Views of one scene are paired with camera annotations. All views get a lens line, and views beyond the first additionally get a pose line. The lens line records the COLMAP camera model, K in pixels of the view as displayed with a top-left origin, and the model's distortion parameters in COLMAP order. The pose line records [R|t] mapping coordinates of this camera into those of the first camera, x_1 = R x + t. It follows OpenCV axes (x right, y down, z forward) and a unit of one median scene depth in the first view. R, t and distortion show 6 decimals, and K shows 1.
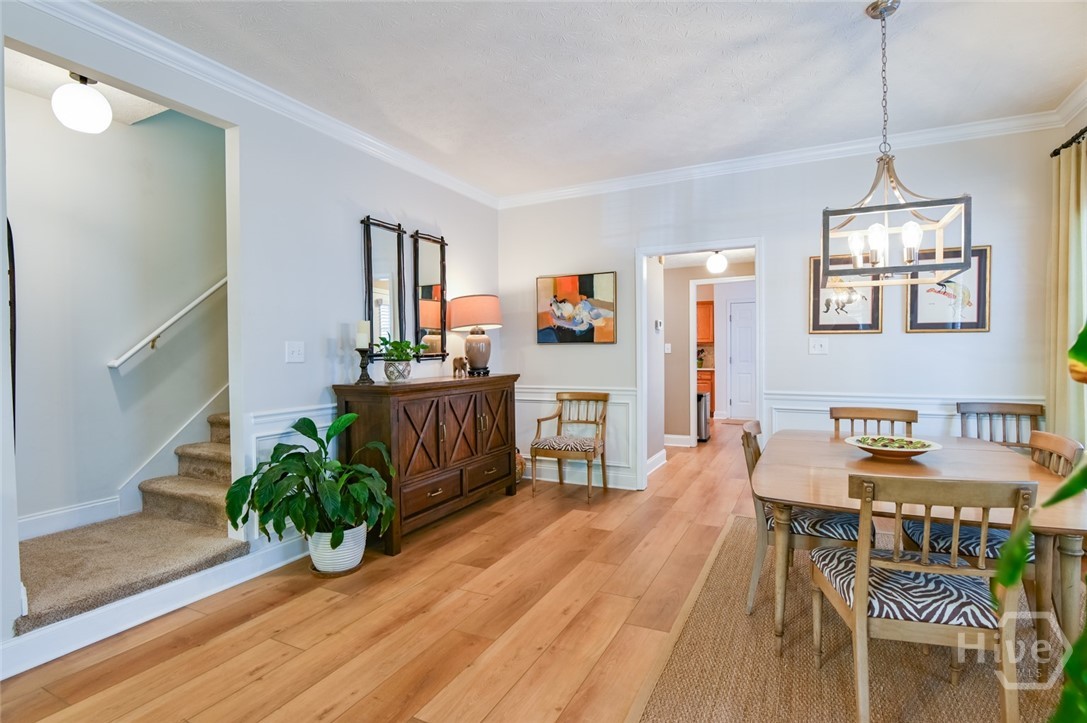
lens RADIAL K [[532.0, 0, 544.4], [0, 532.0, 362.4], [0, 0, 1]] dist [-0.018809, -0.001394]
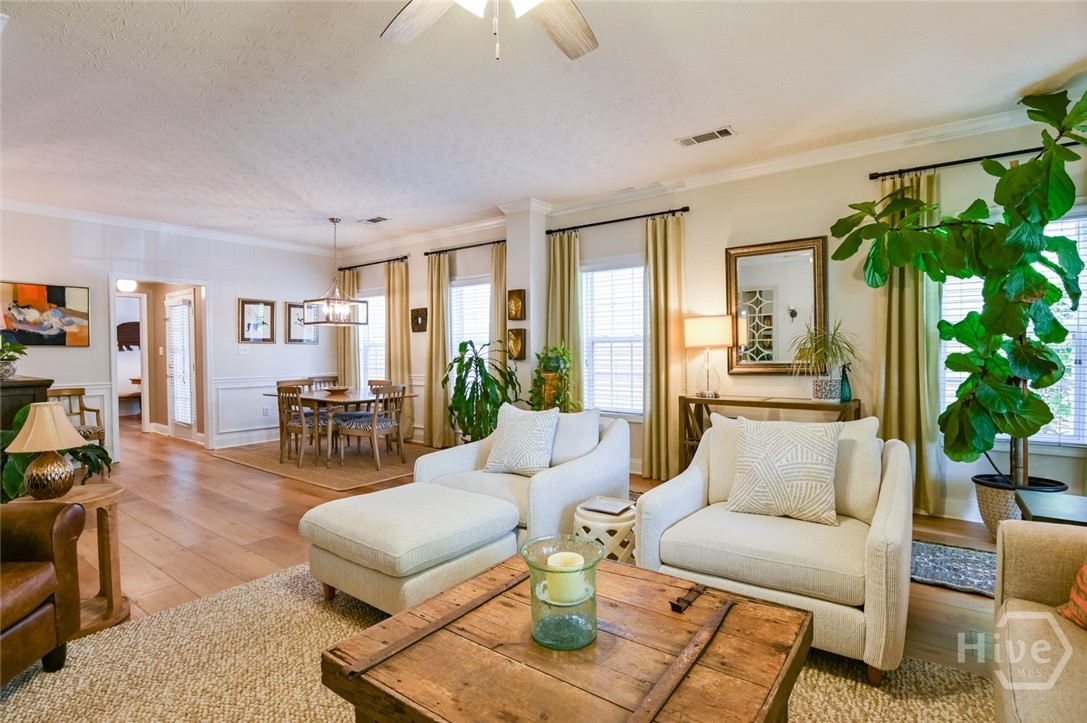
lens RADIAL K [[532.0, 0, 543.8], [0, 532.0, 360.7], [0, 0, 1]] dist [-0.018809, -0.001394]
pose [[0.177836, -0.010630, 0.984003, -0.931991], [0.023357, 0.999706, 0.006578, 0.013724], [-0.983783, 0.021814, 0.178032, -0.250791]]
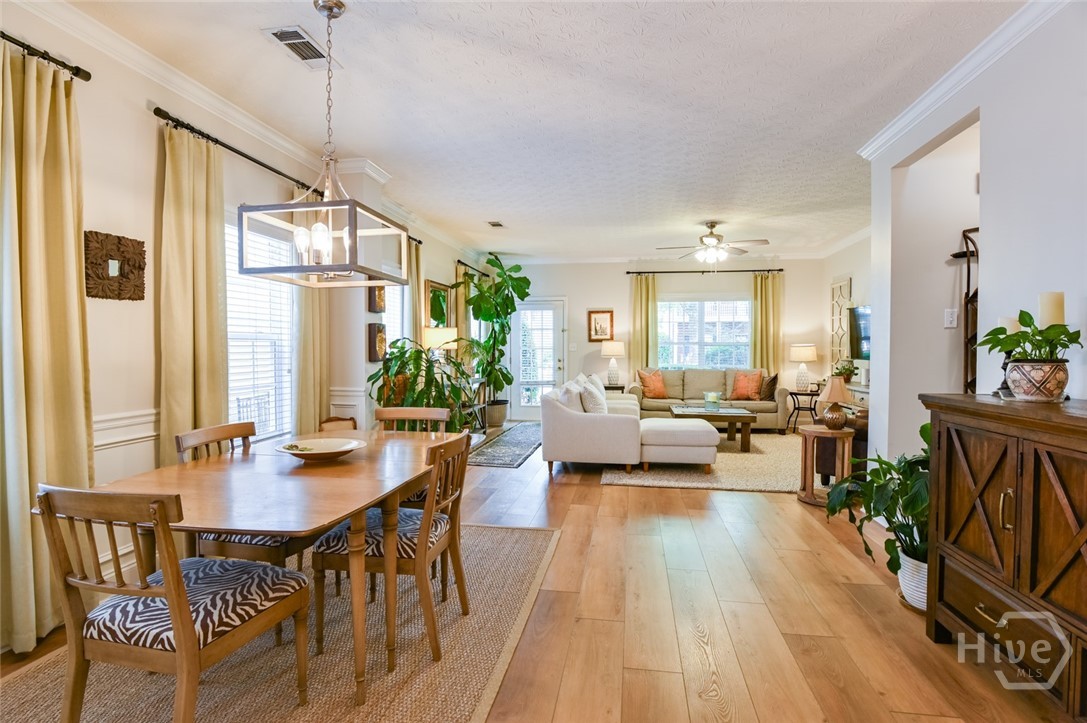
lens RADIAL K [[532.0, 0, 547.3], [0, 532.0, 360.6], [0, 0, 1]] dist [-0.018809, -0.001394]
pose [[-0.953632, 0.017848, -0.300446, 0.297825], [0.005812, 0.999146, 0.040907, -0.023779], [0.300919, 0.037264, -0.952921, 1.109636]]
